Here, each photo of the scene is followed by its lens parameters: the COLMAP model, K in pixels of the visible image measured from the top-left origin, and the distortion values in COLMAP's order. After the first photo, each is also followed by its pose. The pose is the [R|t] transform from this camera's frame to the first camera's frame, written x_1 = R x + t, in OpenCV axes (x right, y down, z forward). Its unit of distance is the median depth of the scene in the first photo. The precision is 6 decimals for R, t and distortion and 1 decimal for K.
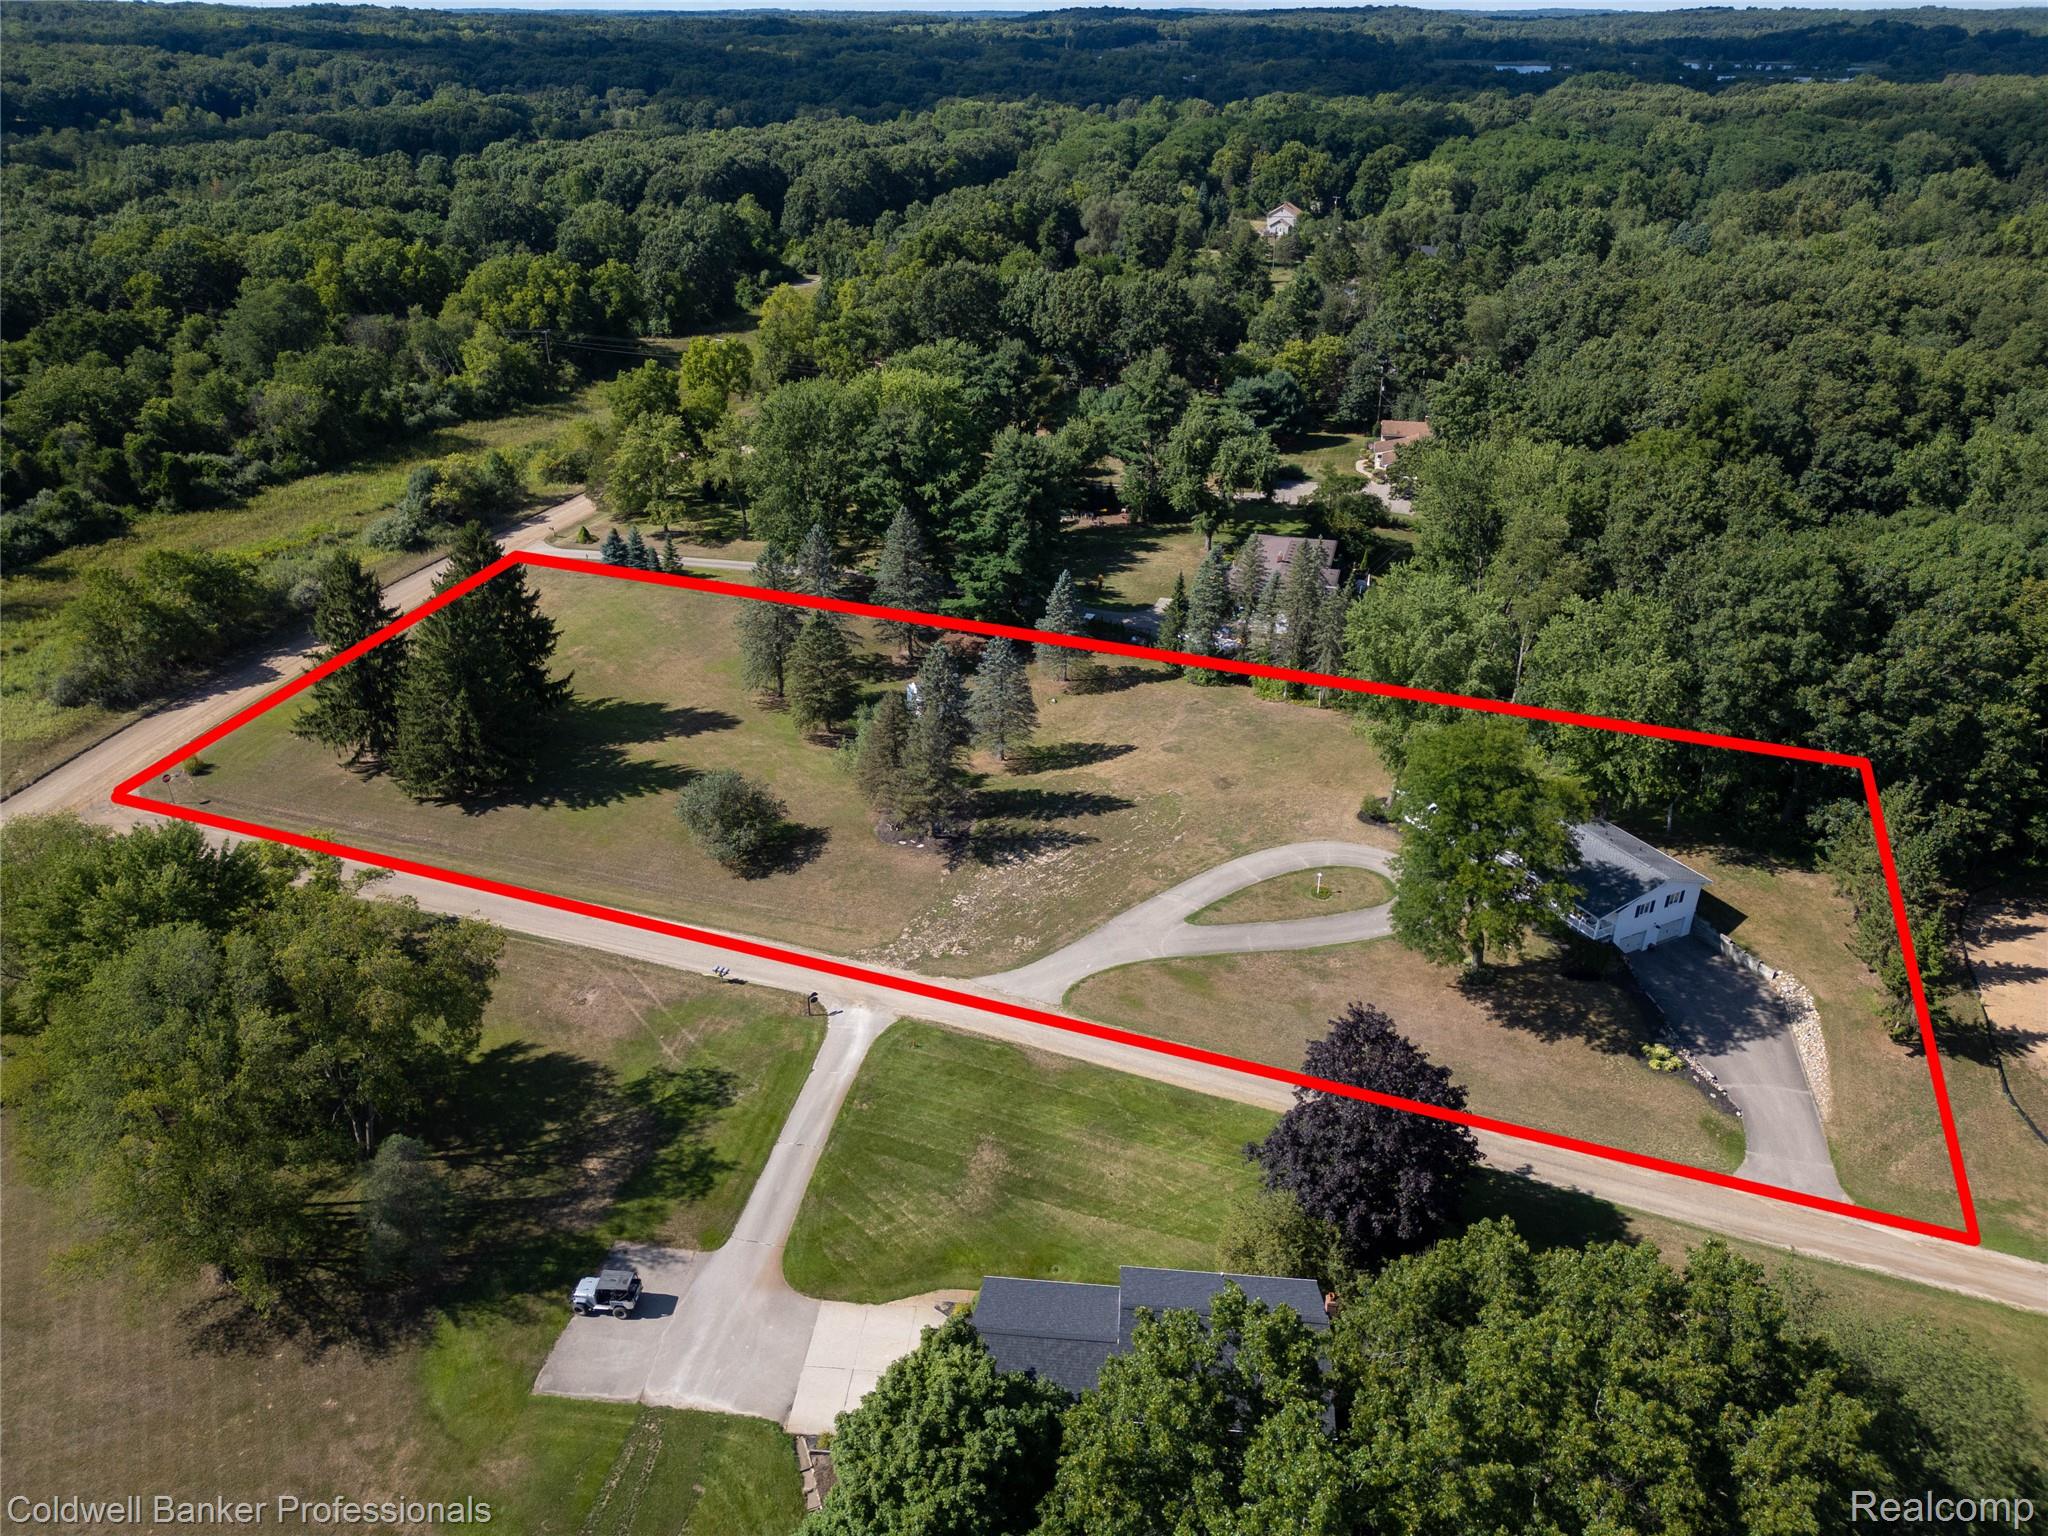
lens RADIAL K [[1435.5, 0, 1019.4], [0, 1435.5, 762.5], [0, 0, 1]] dist [0.076861, -0.073725]
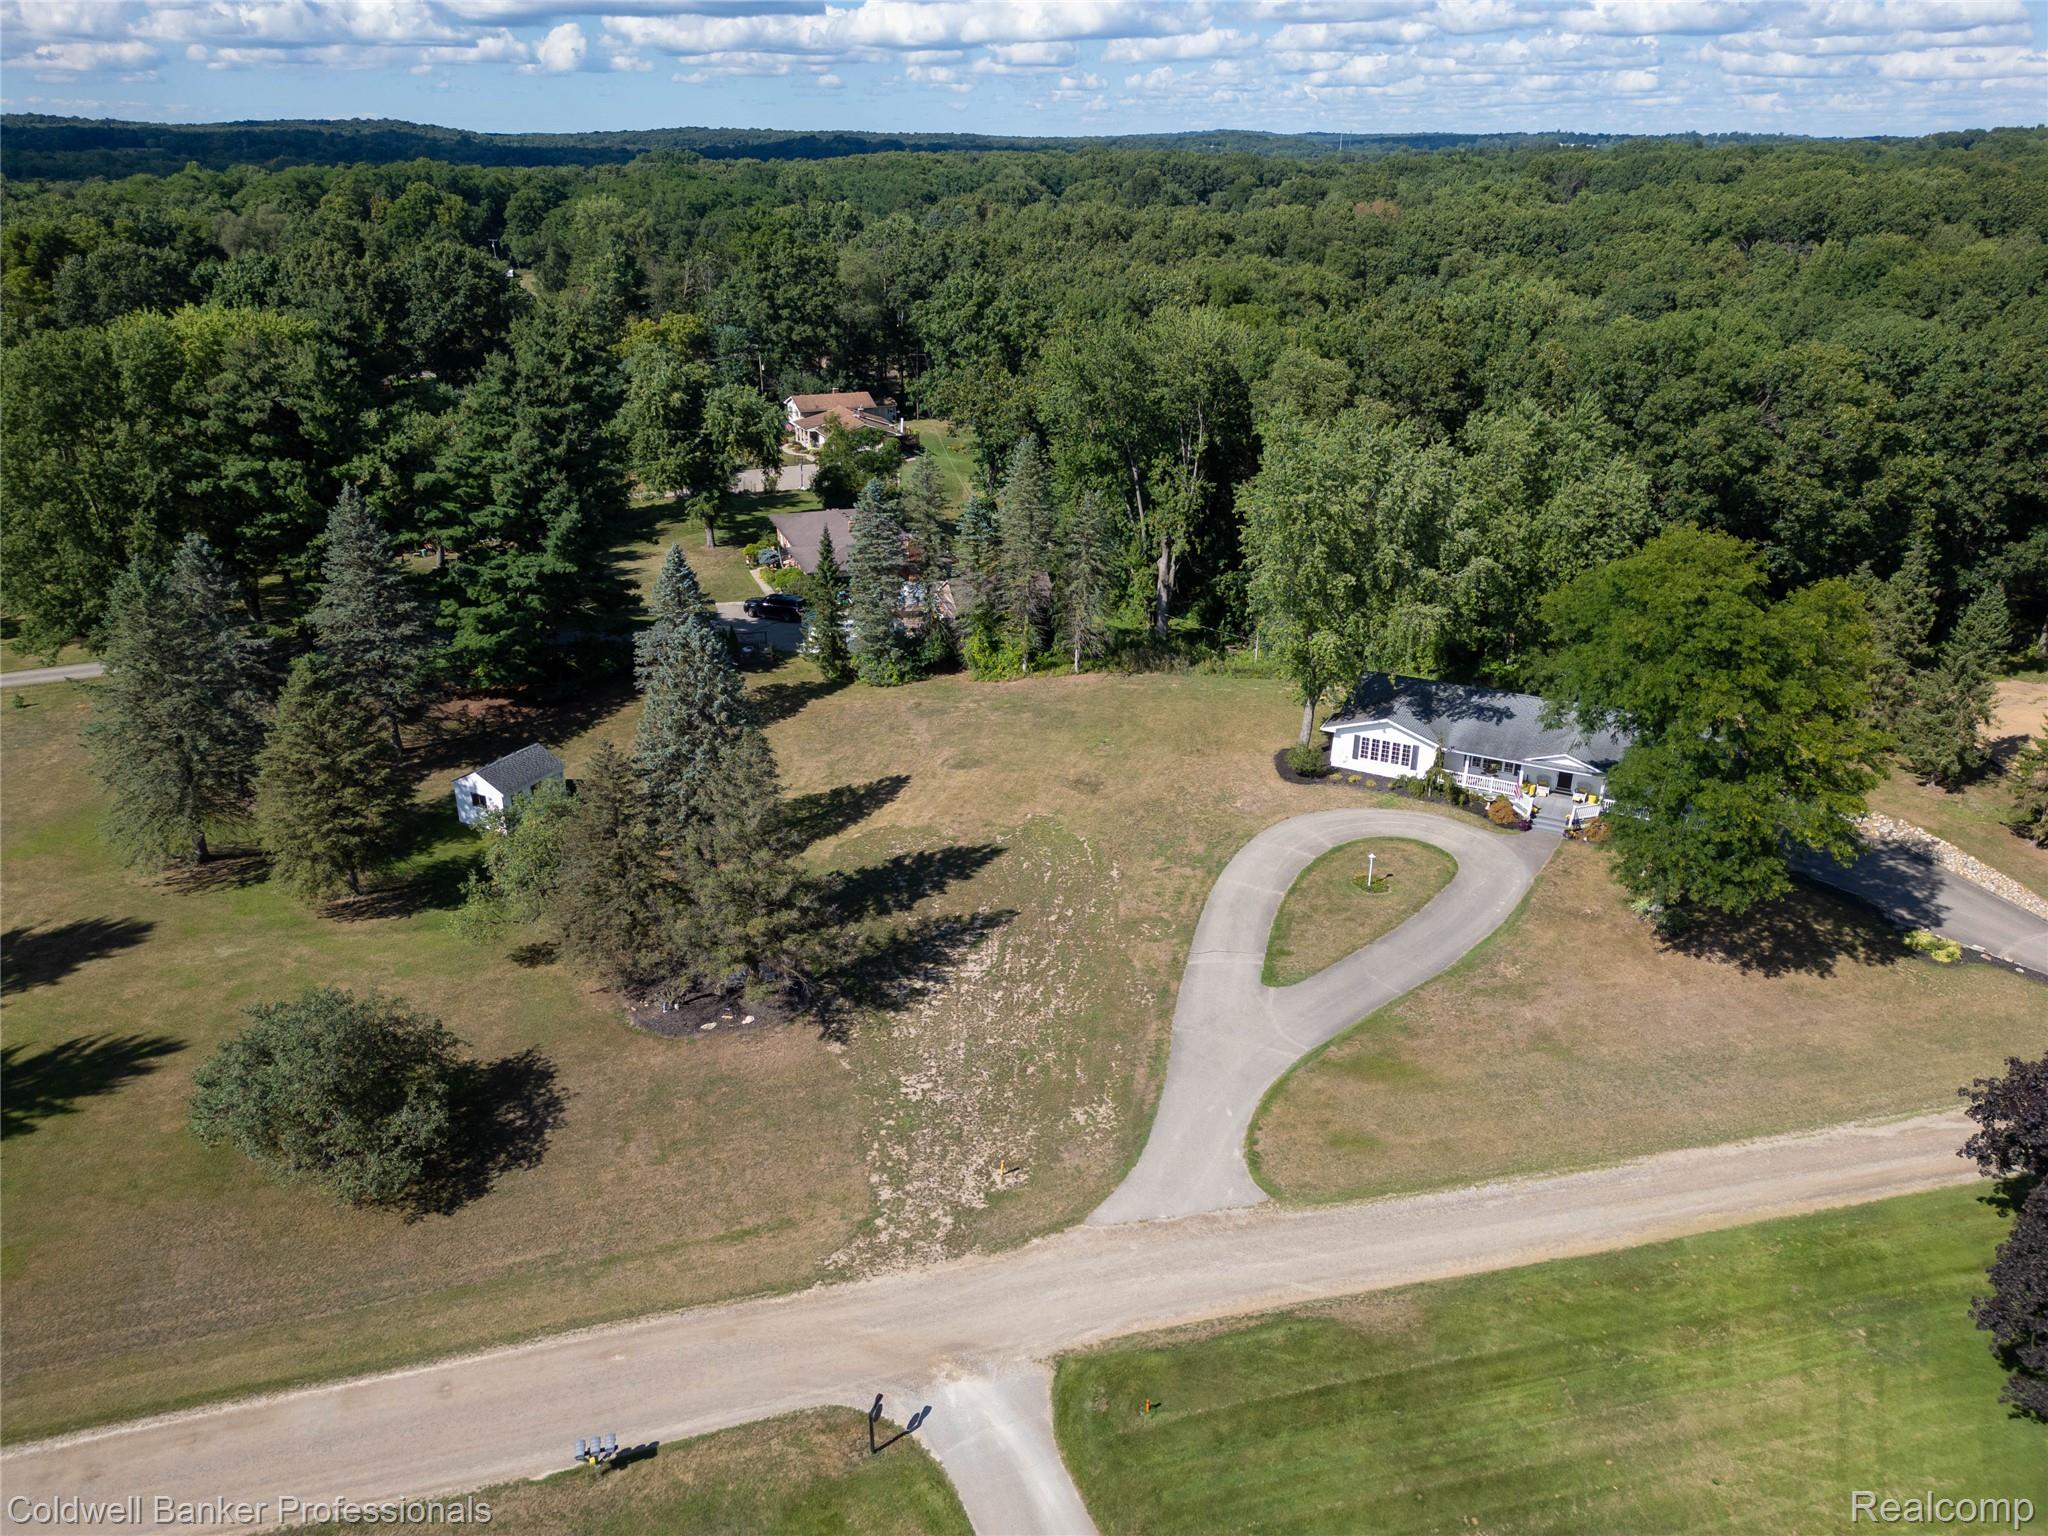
lens RADIAL K [[1440.8, 0, 1019.9], [0, 1440.8, 758.2], [0, 0, 1]] dist [0.073437, -0.071698]
pose [[0.817153, -0.225231, 0.530596, -0.197271], [0.264495, 0.964385, 0.002029, -0.006163], [-0.512156, 0.138682, 0.847622, 0.400972]]
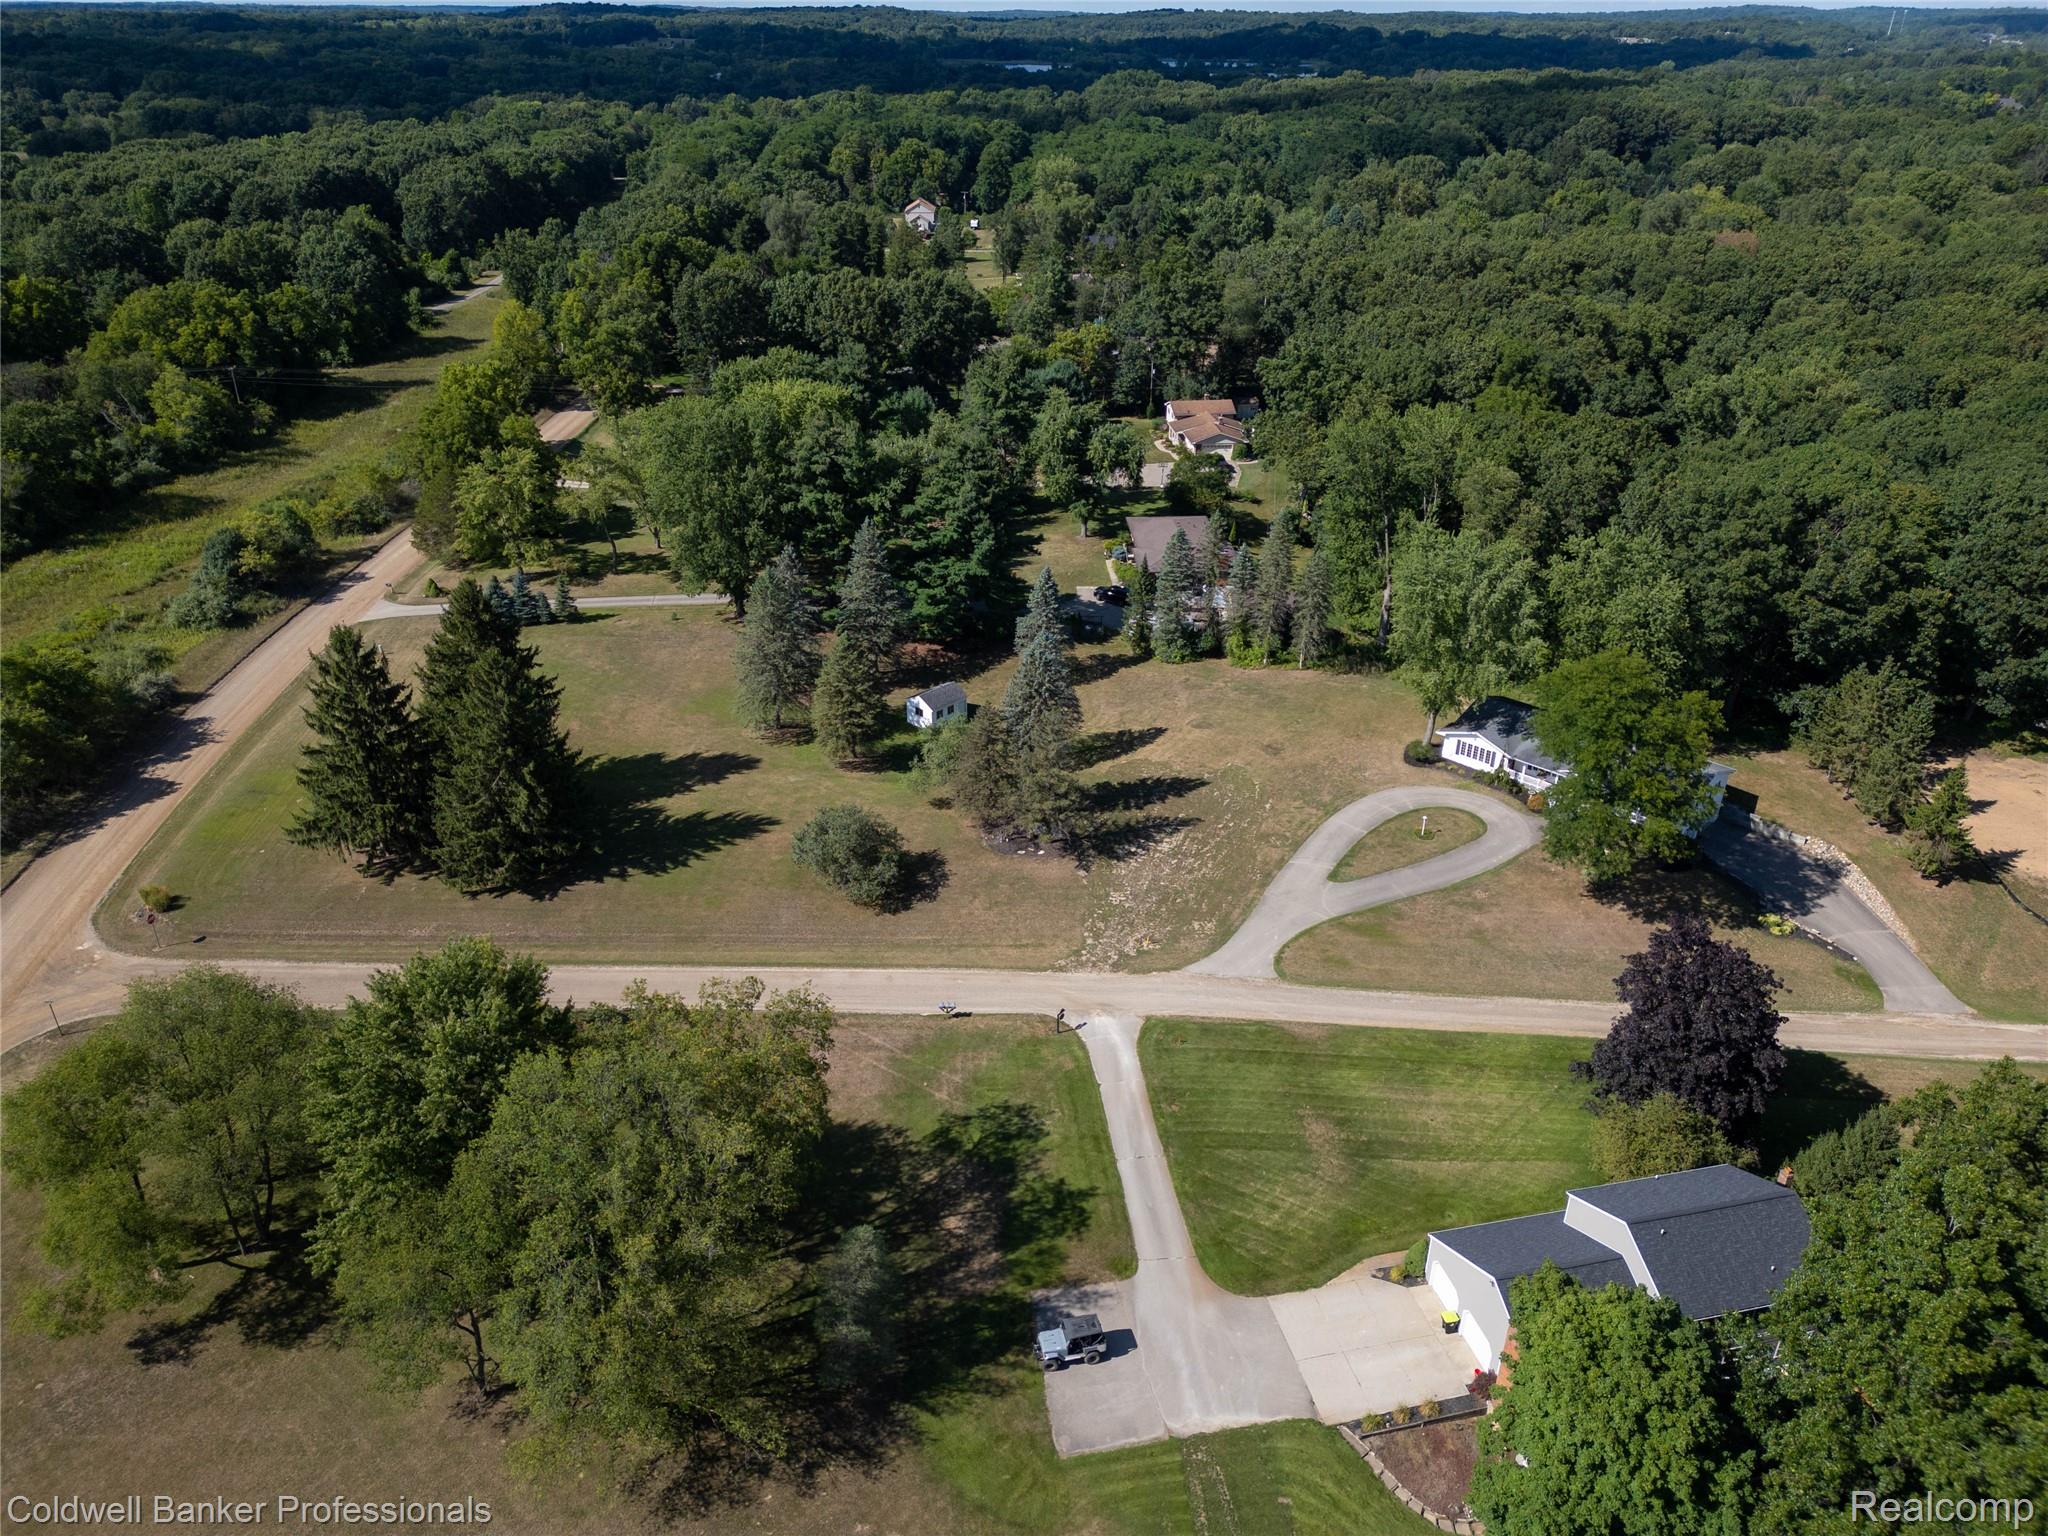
lens RADIAL K [[1435.5, 0, 1019.4], [0, 1435.5, 762.5], [0, 0, 1]] dist [0.076861, -0.073725]
pose [[0.949308, -0.142845, 0.280017, -0.284757], [0.142555, 0.989553, 0.021516, -0.021836], [-0.280166, 0.019493, 0.959754, 0.042129]]
